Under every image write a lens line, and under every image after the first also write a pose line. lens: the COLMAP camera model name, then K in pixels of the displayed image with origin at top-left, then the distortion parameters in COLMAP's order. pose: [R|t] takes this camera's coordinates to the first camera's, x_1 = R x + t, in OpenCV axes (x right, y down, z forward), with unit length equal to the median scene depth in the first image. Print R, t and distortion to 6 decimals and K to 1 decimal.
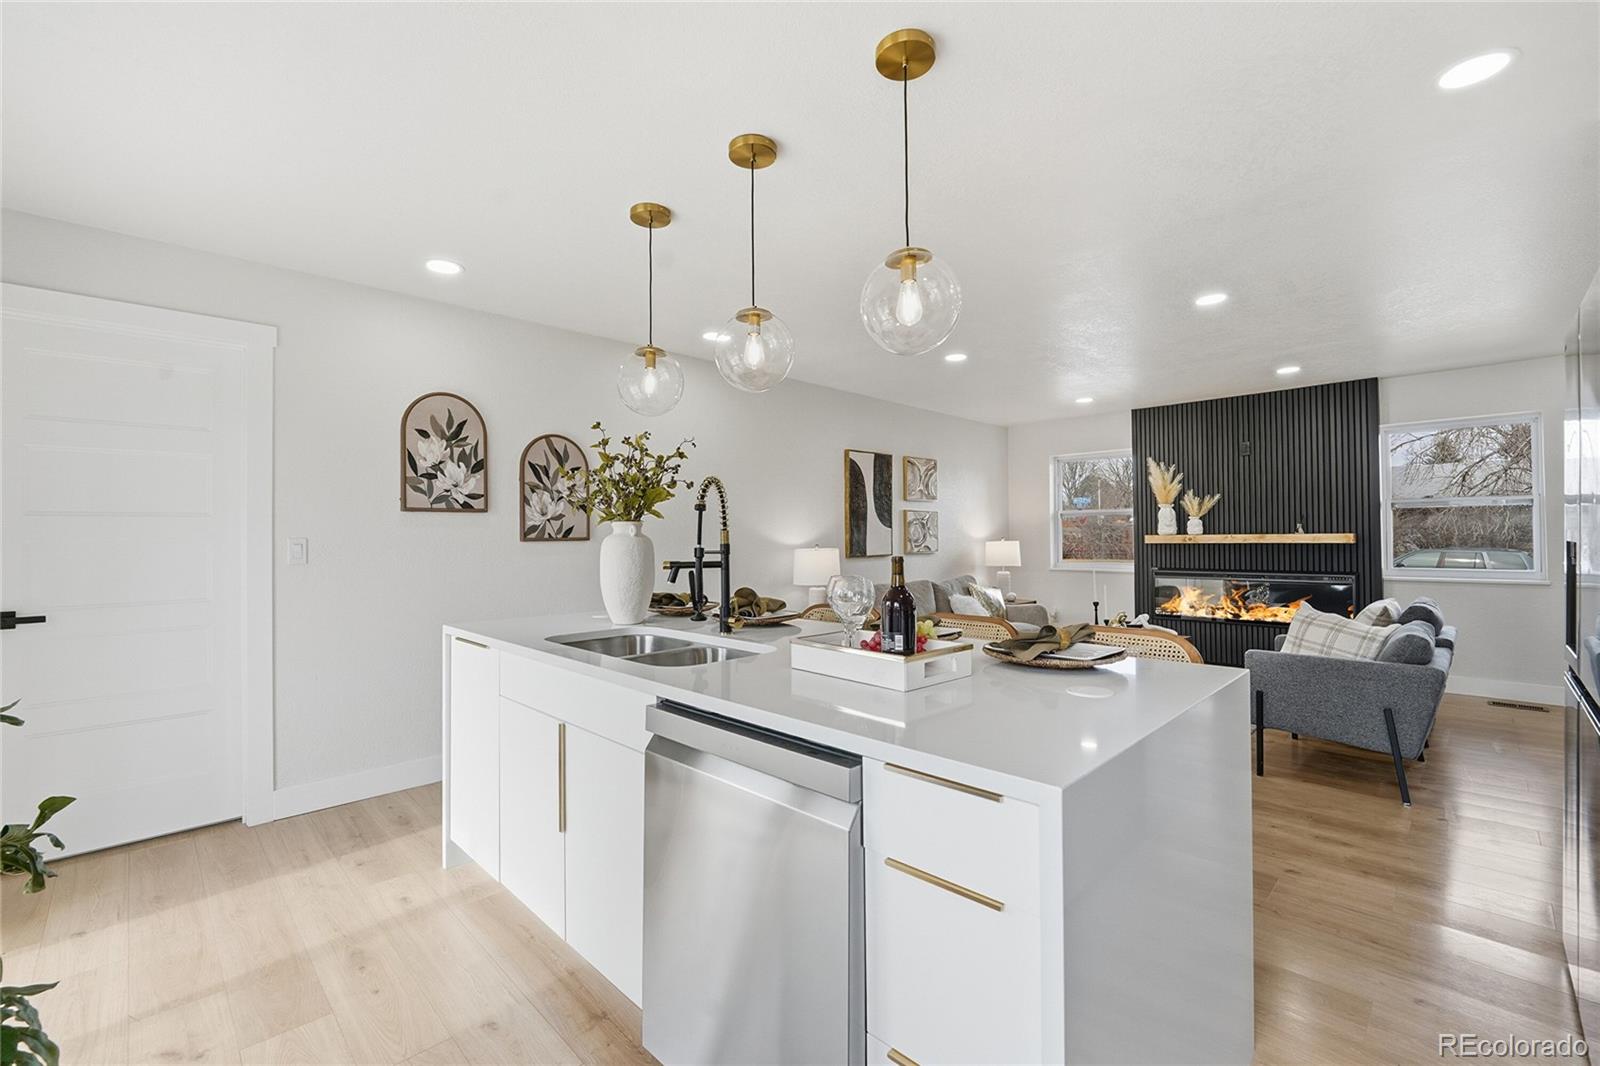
lens RADIAL K [[668.1, 0, 794.7], [0, 668.1, 530.6], [0, 0, 1]] dist [-0.011313, -0.001586]
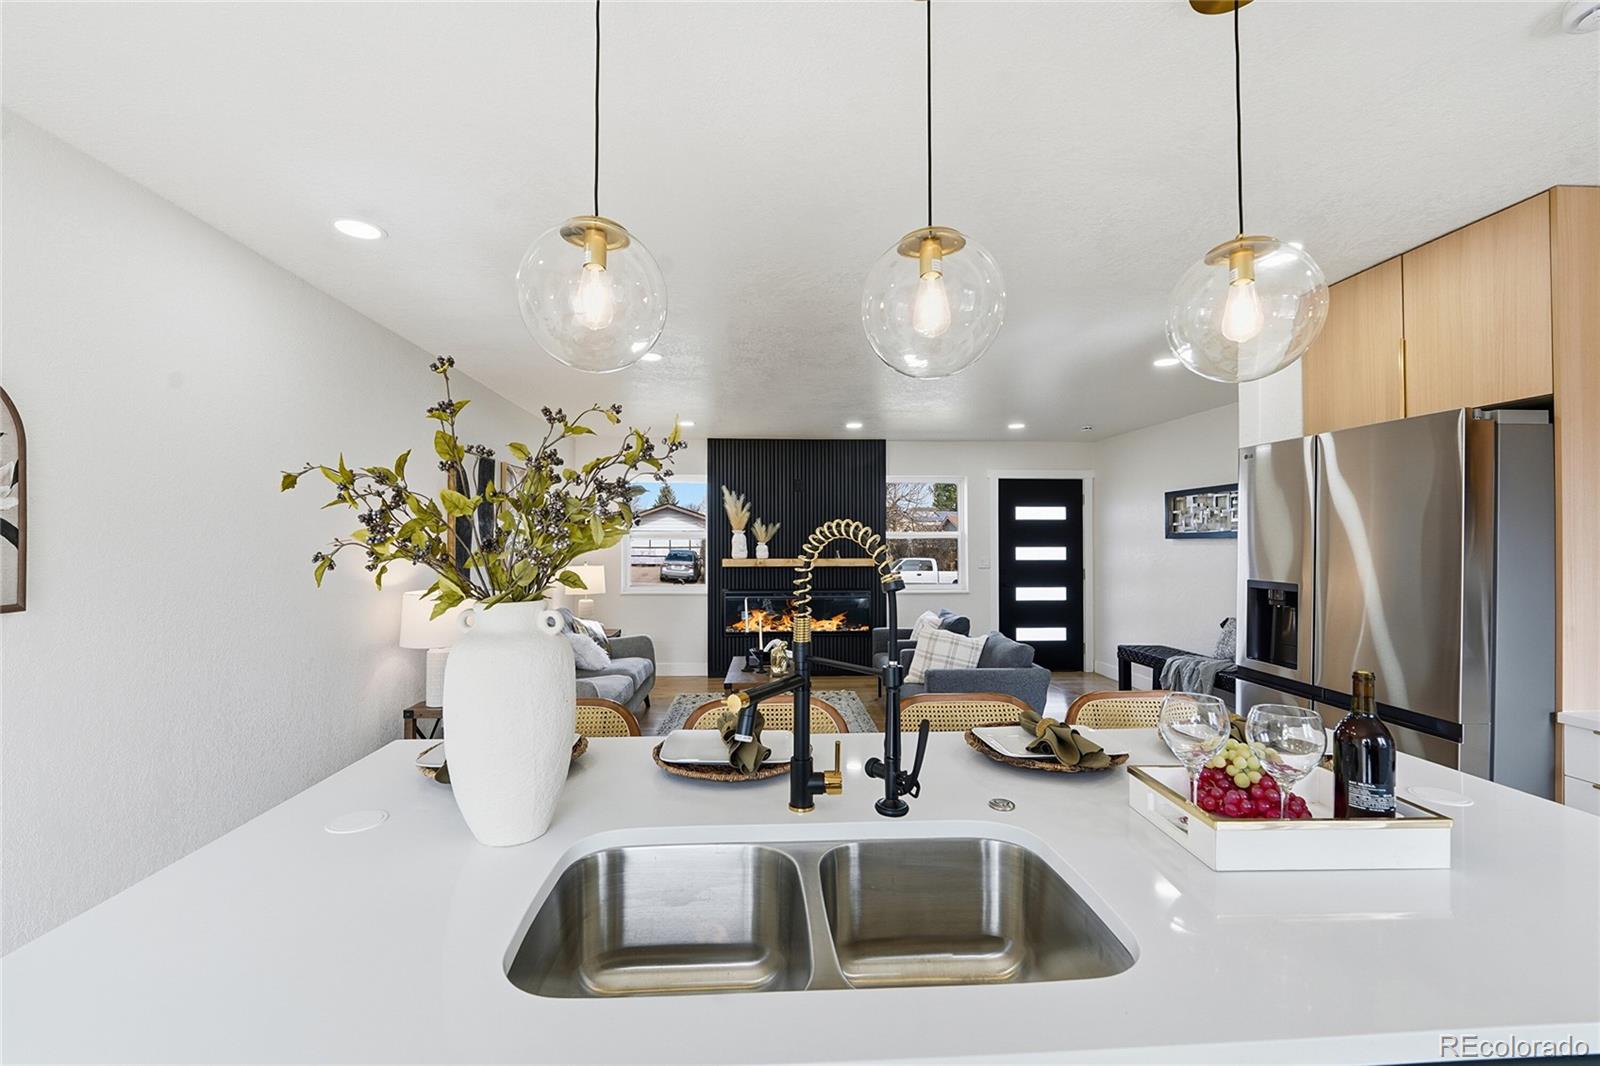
lens RADIAL K [[650.6, 0, 789.4], [0, 650.6, 529.1], [0, 0, 1]] dist [-0.010331, -0.000452]
pose [[0.663706, 0.023464, 0.747625, -0.211887], [-0.012905, 0.999718, -0.019920, -0.025326], [-0.747882, 0.003573, 0.663822, 0.276241]]
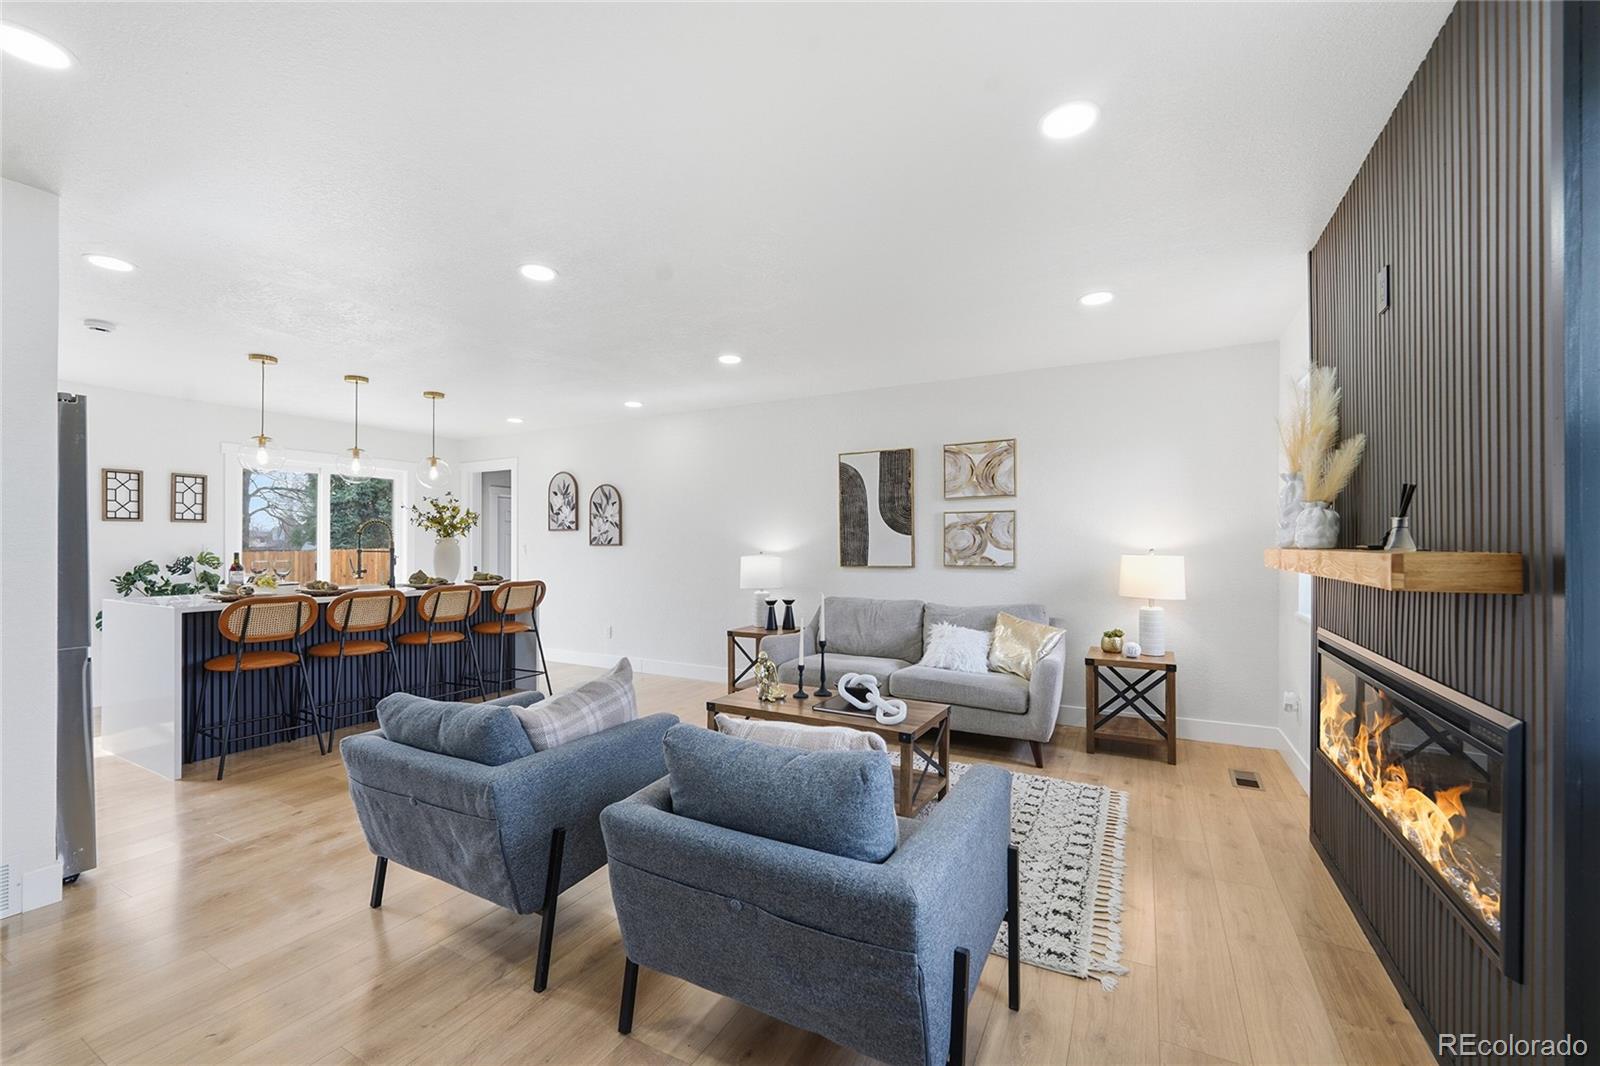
lens RADIAL K [[650.6, 0, 796.7], [0, 650.6, 529.4], [0, 0, 1]] dist [-0.010331, -0.000452]
pose [[0.297456, -0.012540, -0.954653, 0.997358], [0.008194, 0.999910, -0.010581, -0.003728], [0.954701, -0.004675, 0.297532, 0.692909]]
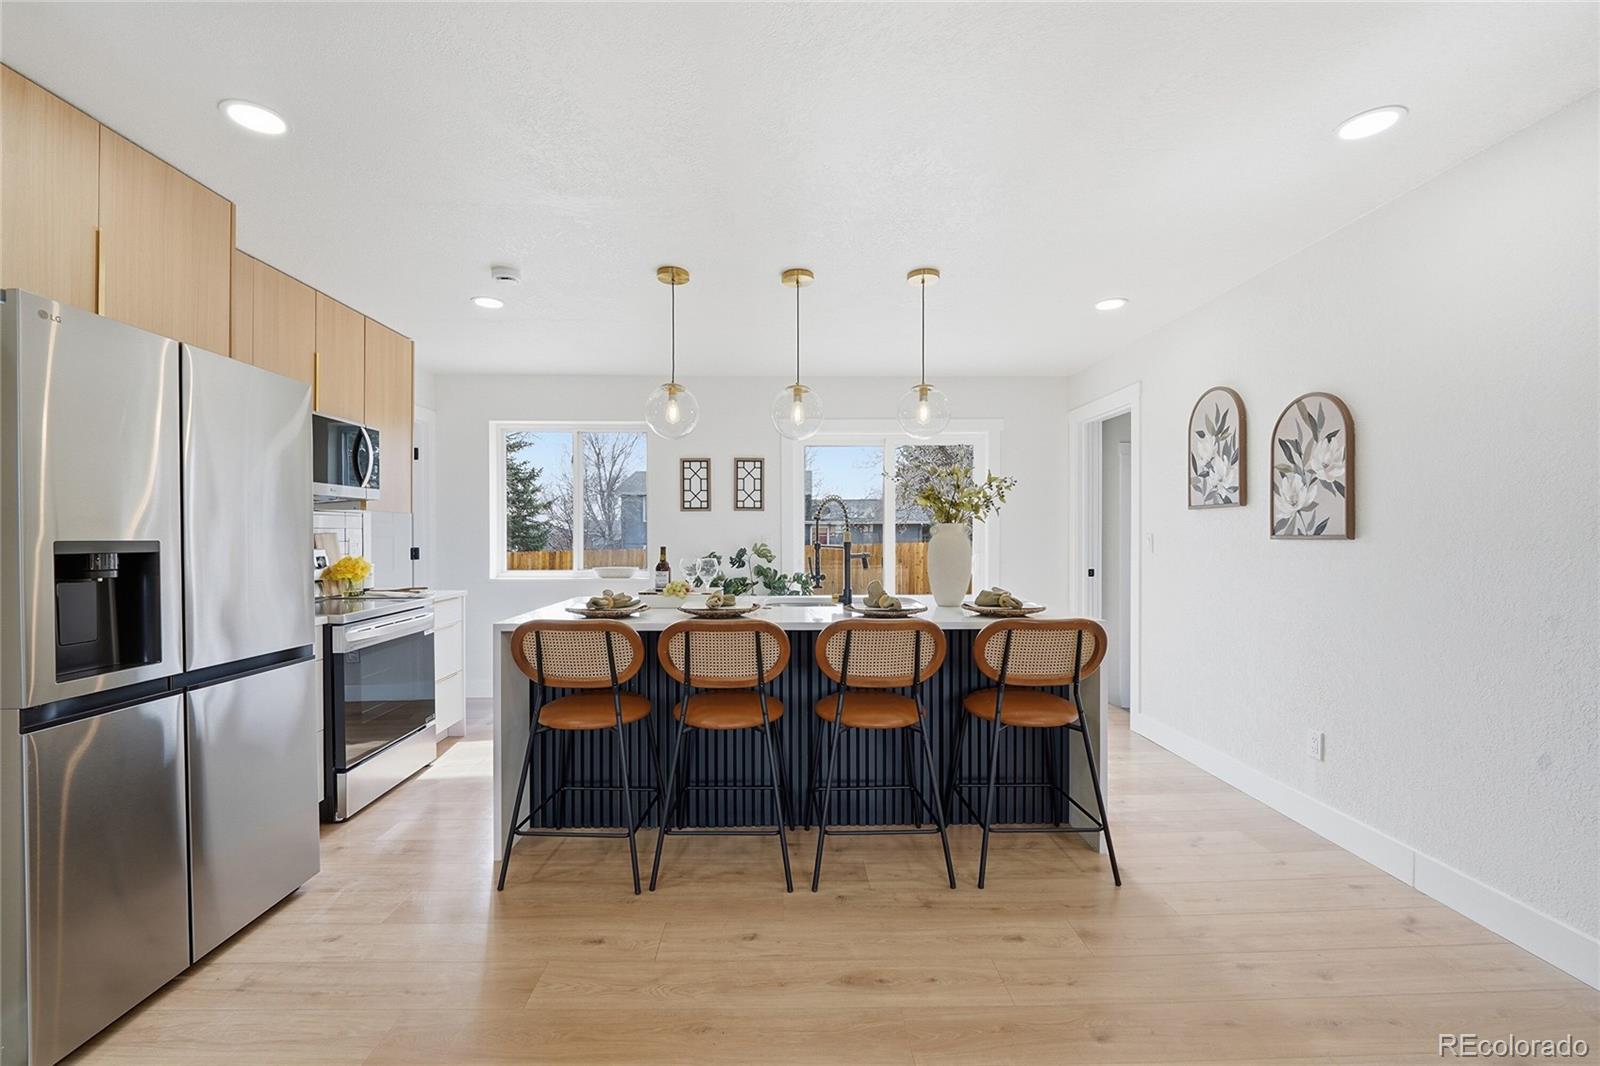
lens RADIAL K [[650.6, 0, 789.4], [0, 650.6, 539.7], [0, 0, 1]] dist [-0.010331, -0.000452]
pose [[-0.691508, 0.015667, -0.722199, 0.390543], [0.014516, 0.999864, 0.007791, 0.001587], [0.722223, -0.005096, -0.691641, 0.767905]]
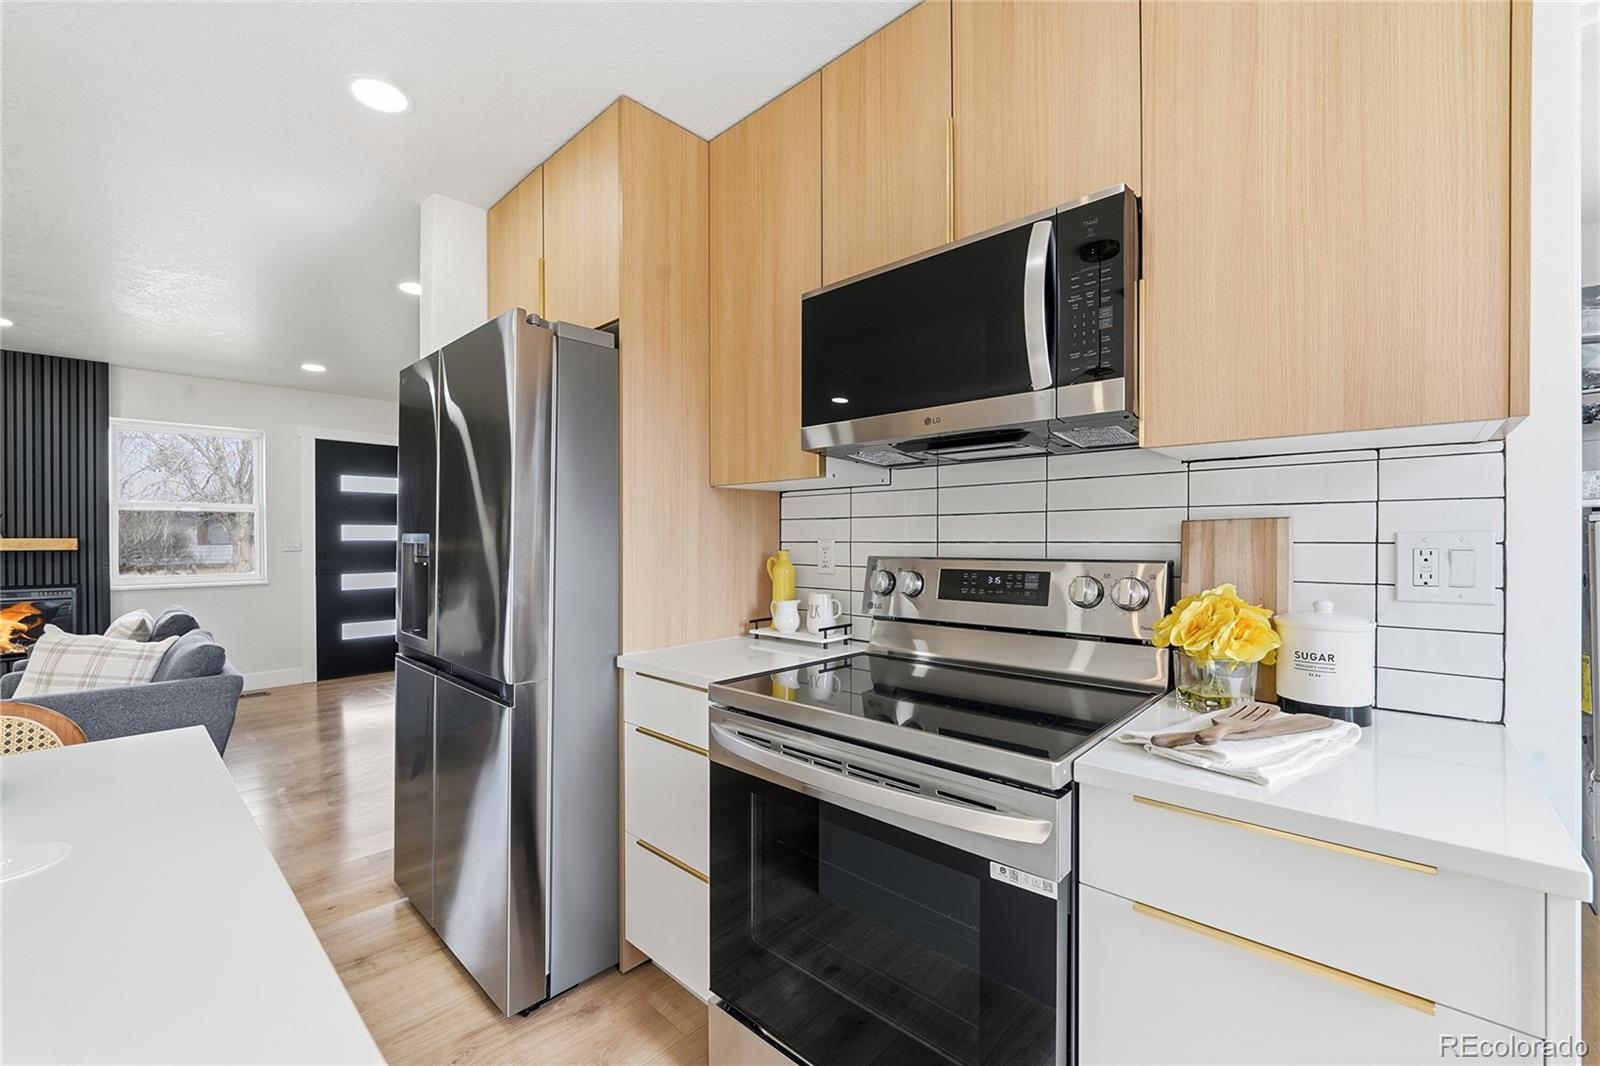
lens RADIAL K [[650.6, 0, 776.4], [0, 650.6, 538.5], [0, 0, 1]] dist [-0.010331, -0.000452]
pose [[-0.026930, 0.006270, 0.999618, -0.005790], [-0.006777, 0.999956, -0.006455, 0.003442], [-0.999614, -0.006948, -0.026886, 0.119956]]
